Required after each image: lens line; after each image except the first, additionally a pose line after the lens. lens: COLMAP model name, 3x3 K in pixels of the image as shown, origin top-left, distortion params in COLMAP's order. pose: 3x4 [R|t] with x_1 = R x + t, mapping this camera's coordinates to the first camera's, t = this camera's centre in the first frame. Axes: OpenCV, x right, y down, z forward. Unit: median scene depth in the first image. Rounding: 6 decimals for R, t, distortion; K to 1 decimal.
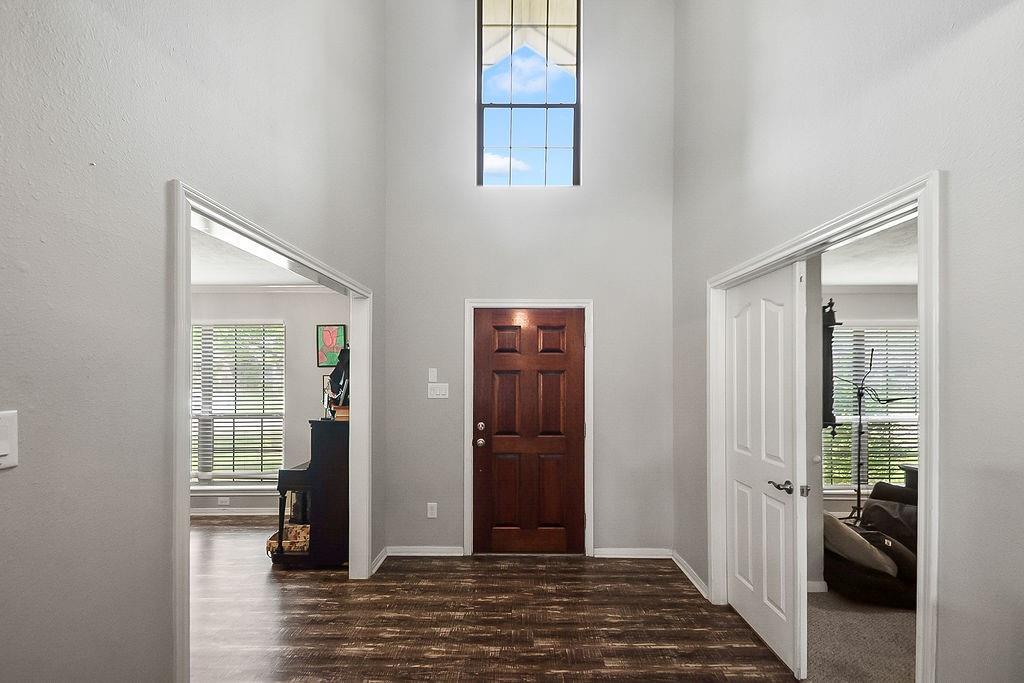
lens RADIAL K [[456.9, 0, 513.1], [0, 456.9, 344.1], [0, 0, 1]] dist [0.014161, -0.003582]
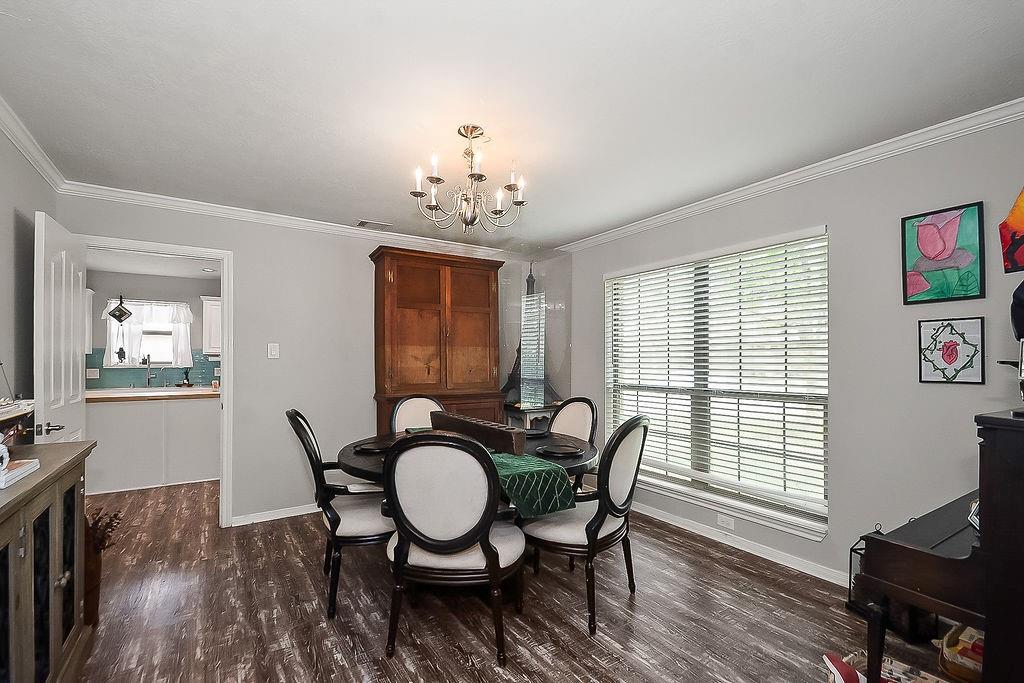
lens RADIAL K [[456.9, 0, 504.8], [0, 456.9, 345.0], [0, 0, 1]] dist [0.014161, -0.003582]
pose [[0.539053, -0.014766, -0.842142, -0.242167], [0.003884, 0.999879, -0.015046, 0.096485], [0.842263, 0.004840, 0.539045, 0.377131]]
